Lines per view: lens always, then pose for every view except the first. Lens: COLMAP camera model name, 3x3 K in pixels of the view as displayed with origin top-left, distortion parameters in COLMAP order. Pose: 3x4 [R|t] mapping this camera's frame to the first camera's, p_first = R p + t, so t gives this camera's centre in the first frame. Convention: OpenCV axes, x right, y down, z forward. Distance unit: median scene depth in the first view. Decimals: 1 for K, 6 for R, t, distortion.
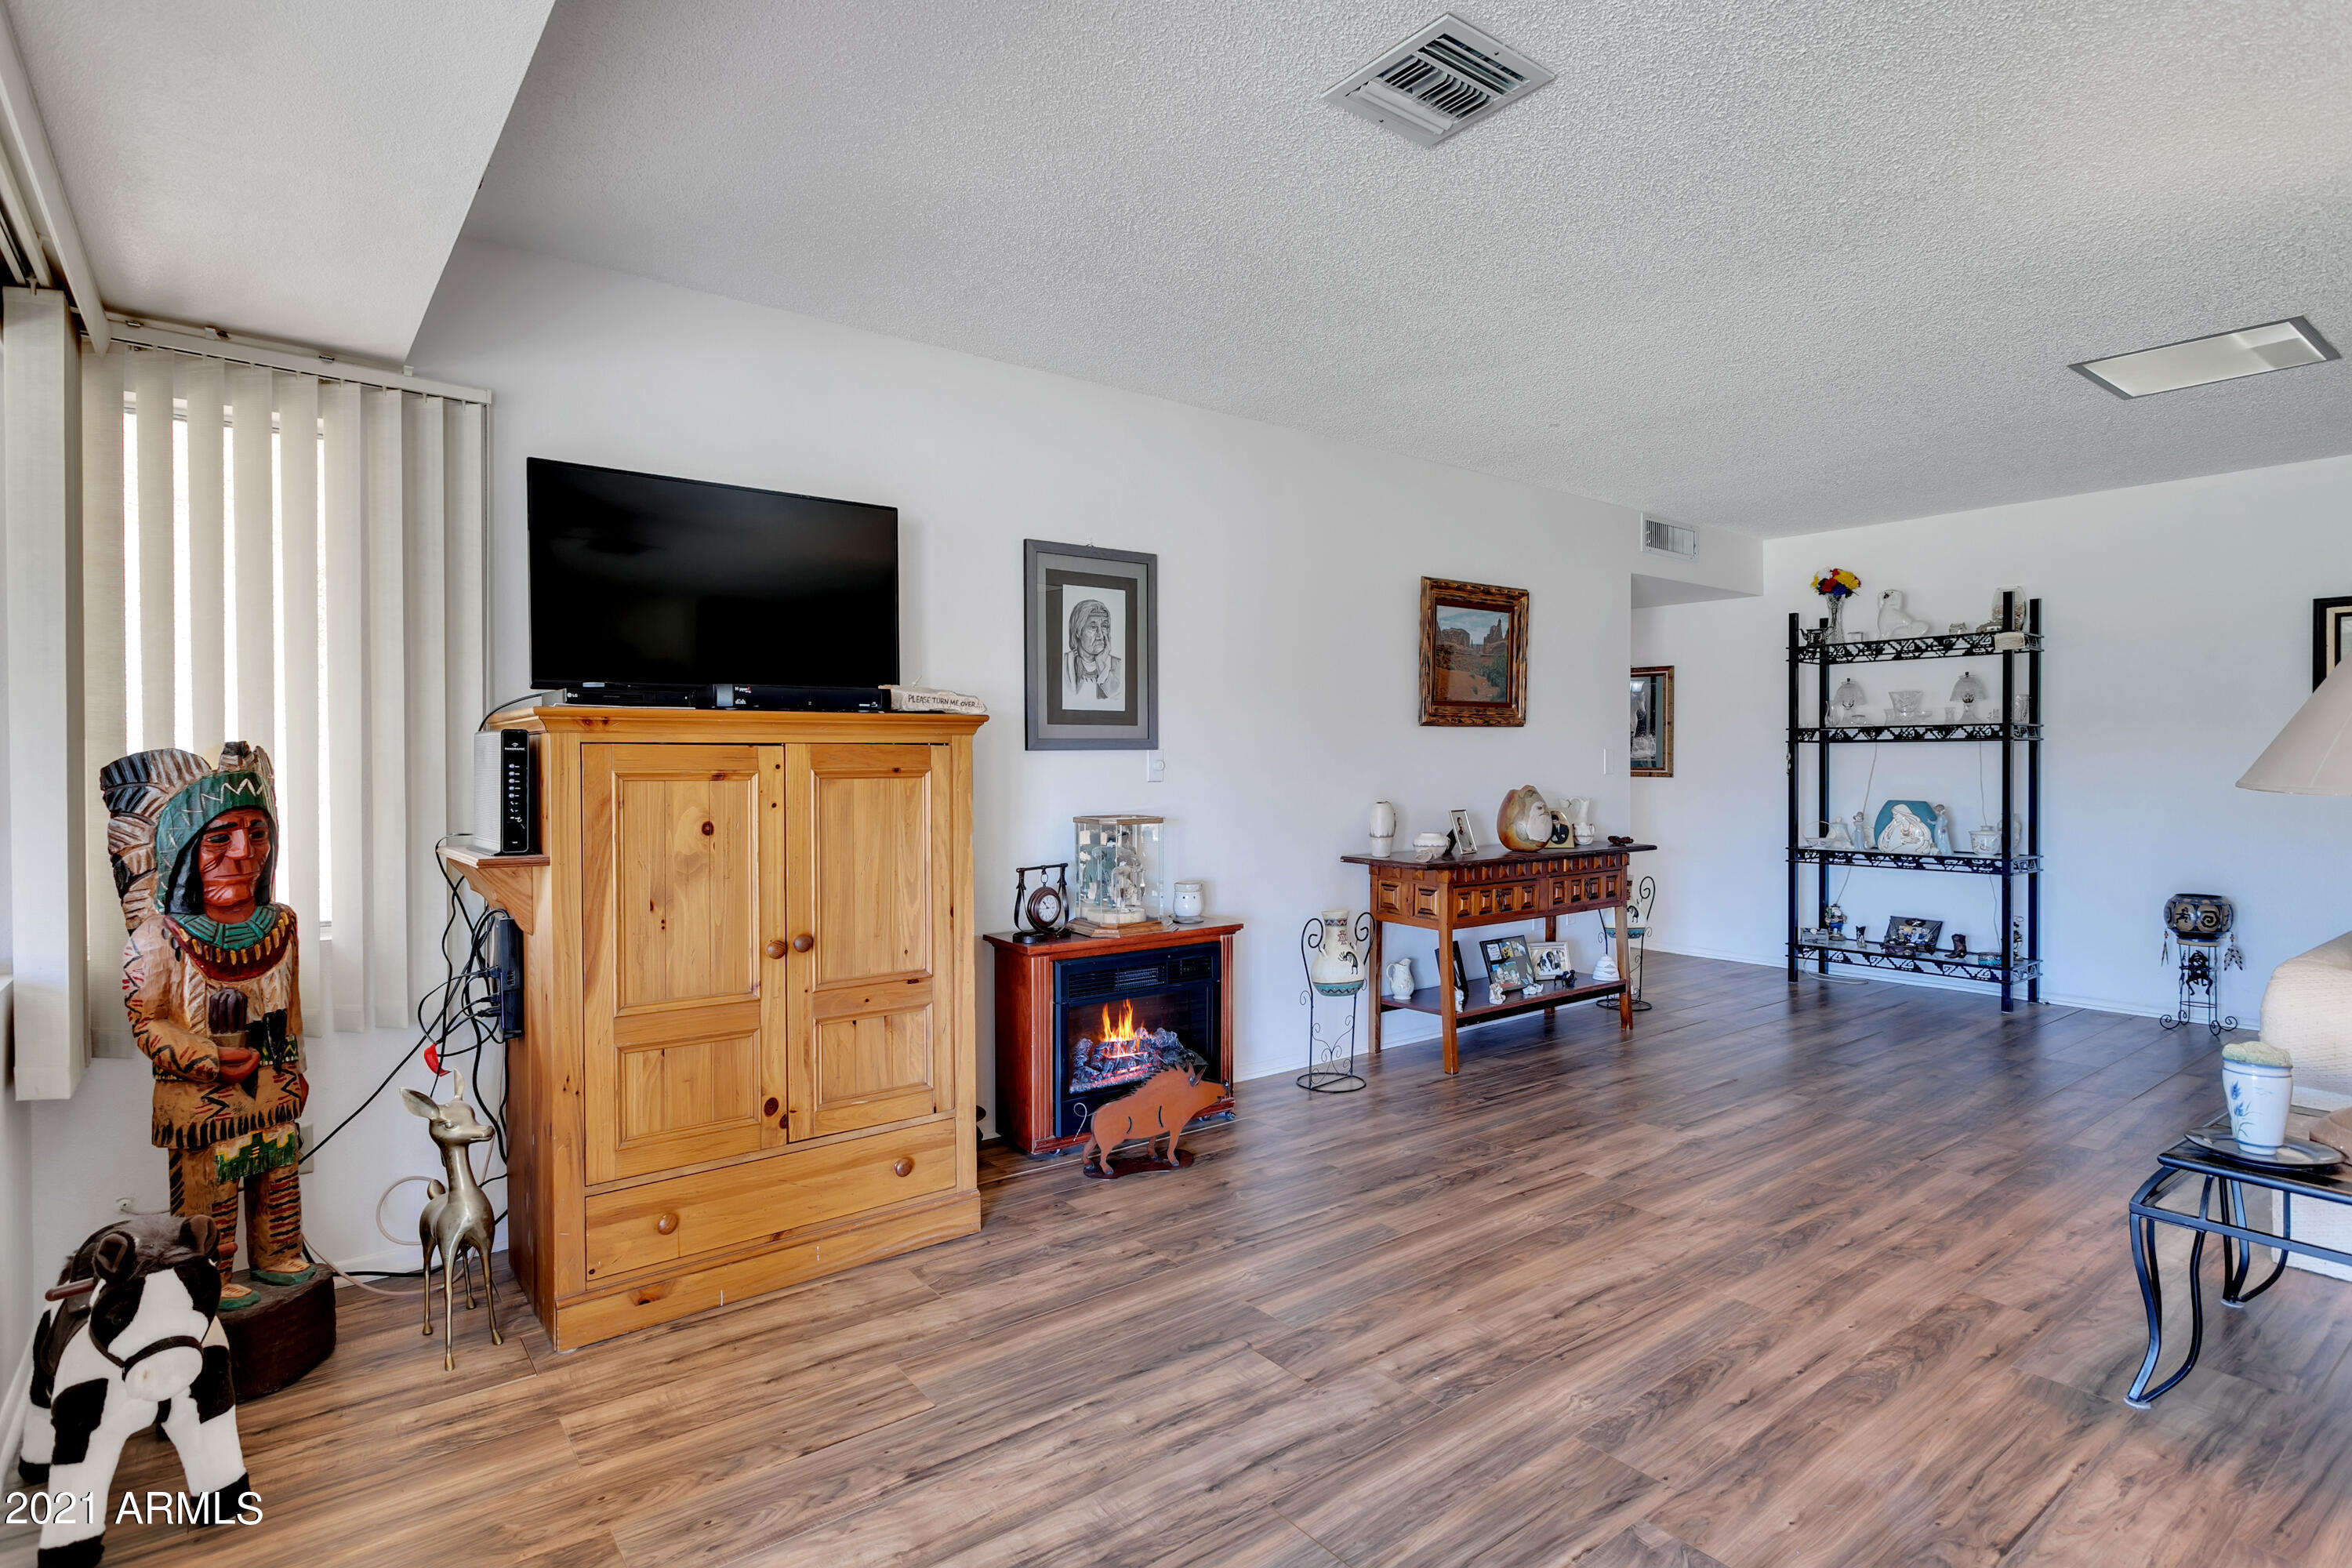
lens RADIAL K [[1194.2, 0, 1186.8], [0, 1194.2, 774.2], [0, 0, 1]] dist [0.000422, 0.002032]
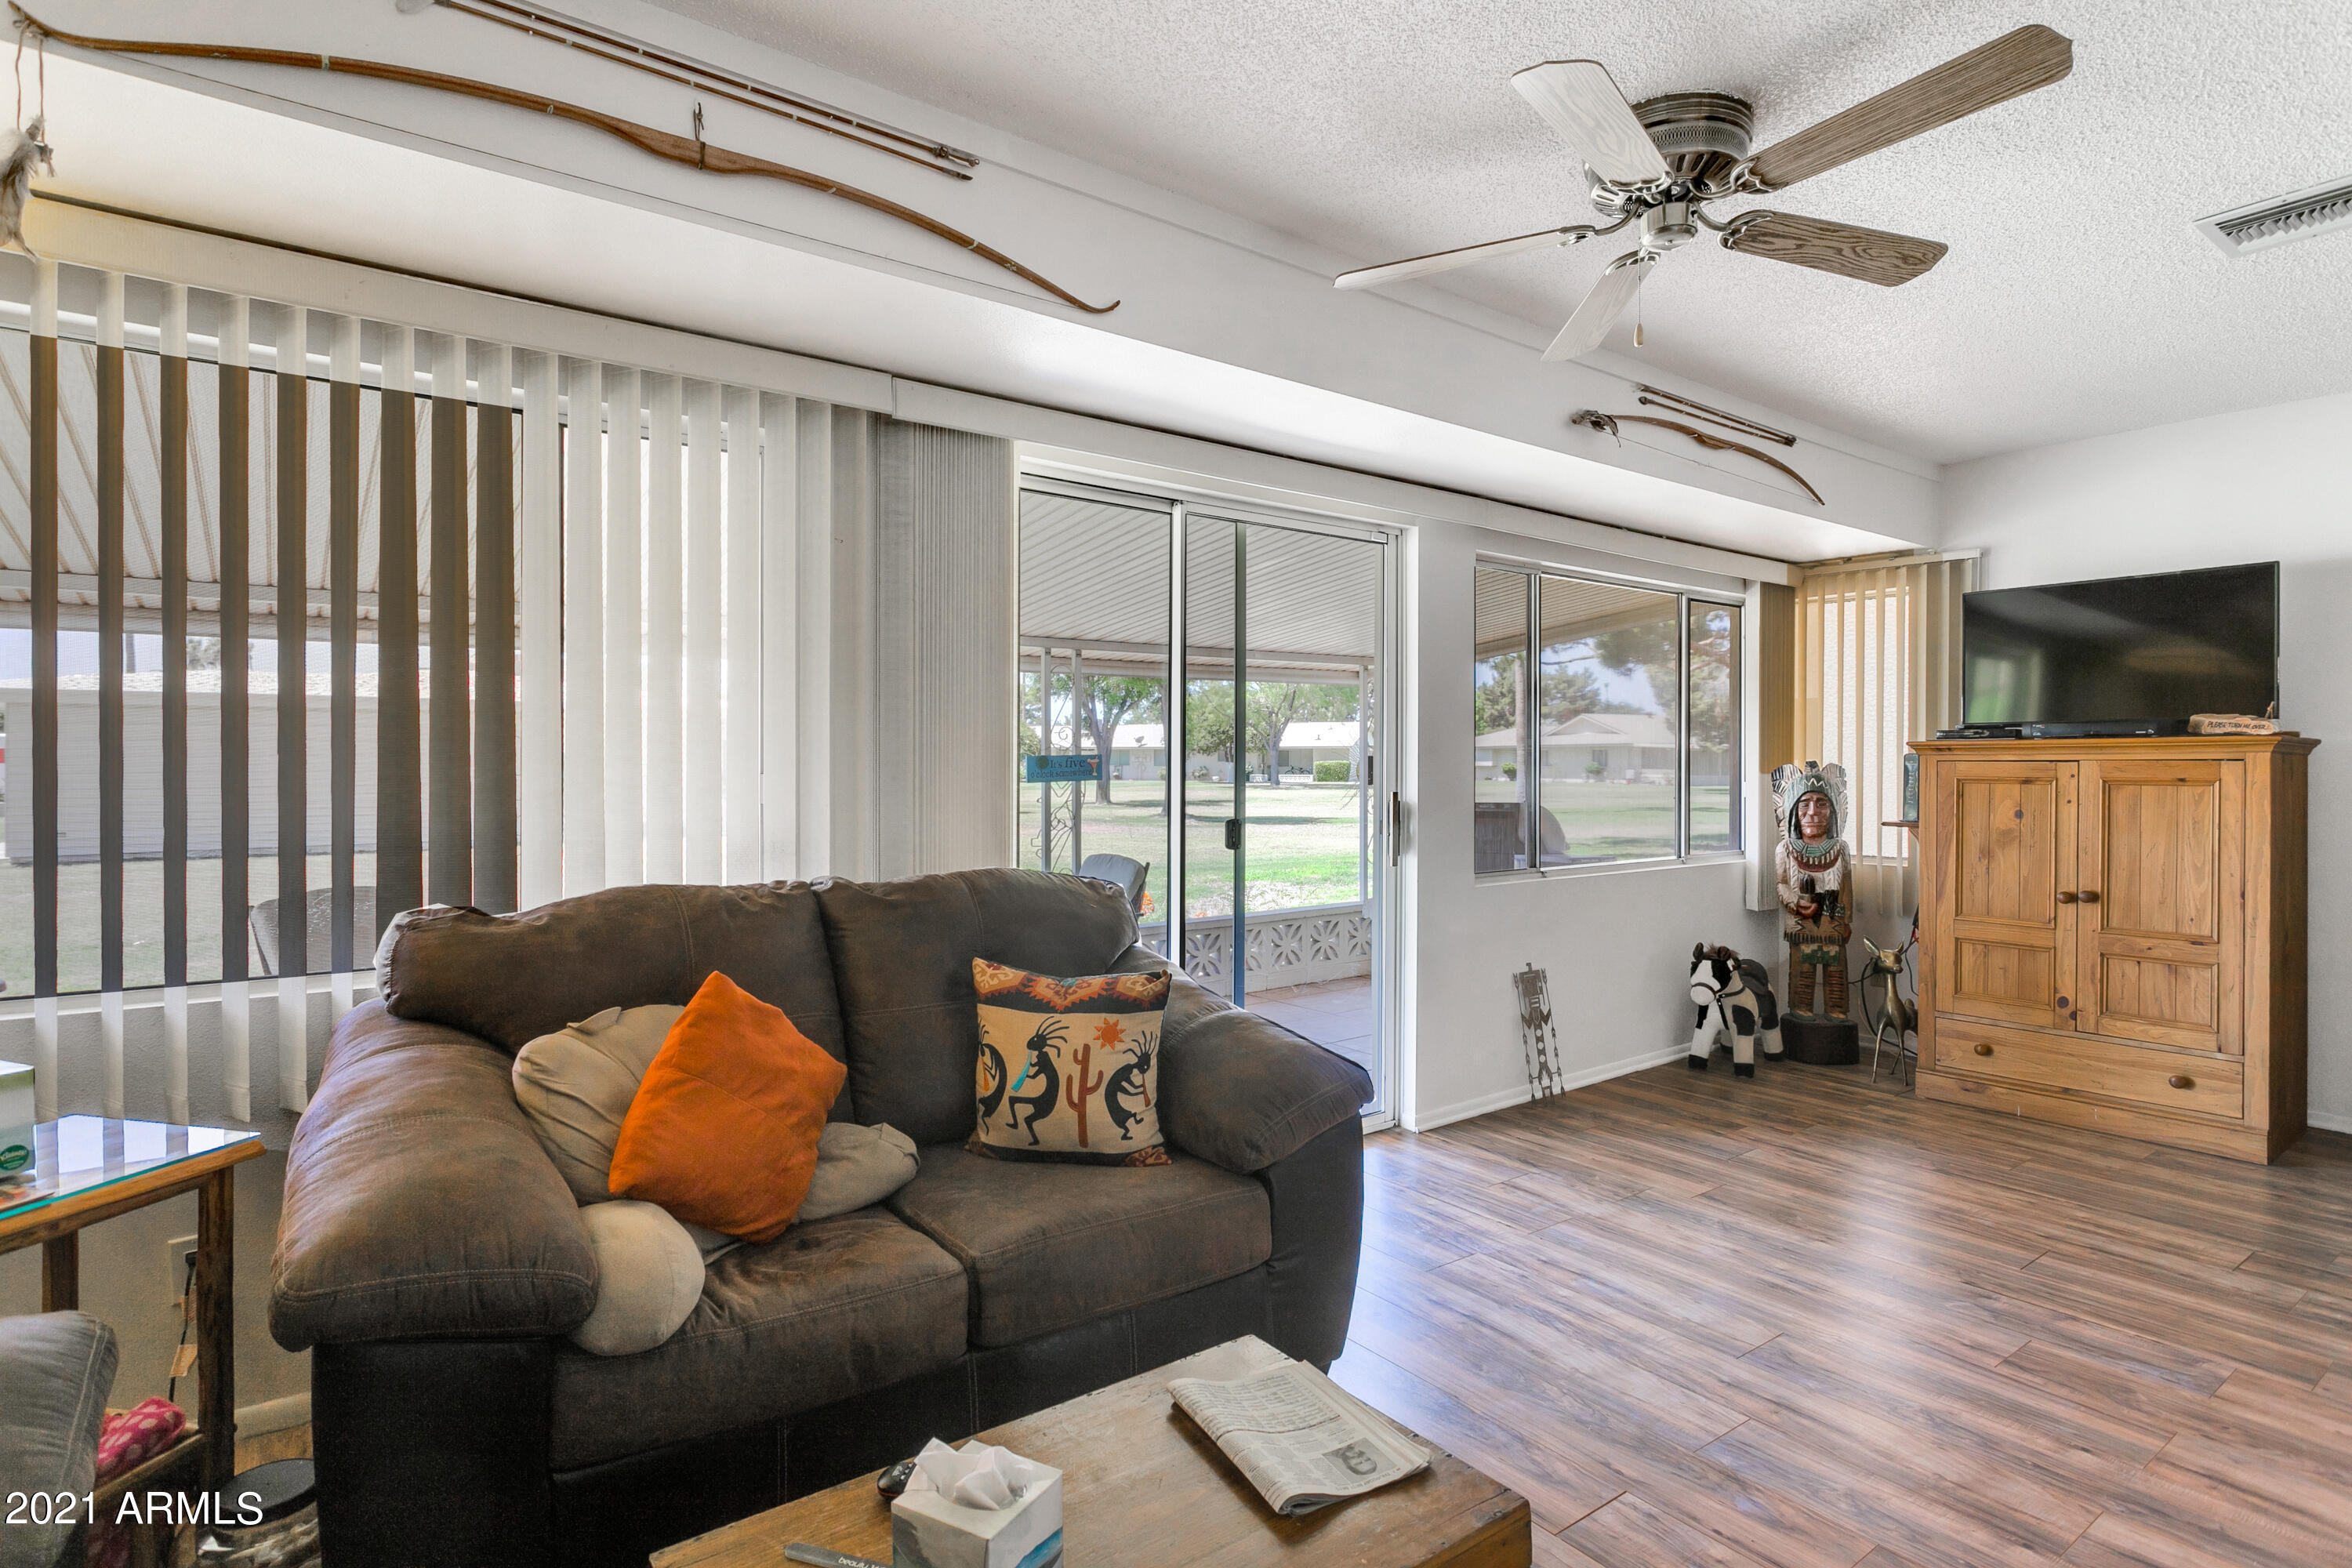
lens RADIAL K [[1194.2, 0, 1177.0], [0, 1194.2, 774.9], [0, 0, 1]] dist [0.000422, 0.002032]
pose [[-0.025038, 0.010662, -0.999630, 1.325385], [-0.014760, 0.999830, 0.011034, -0.008127], [0.999578, 0.015031, -0.024876, -0.089904]]
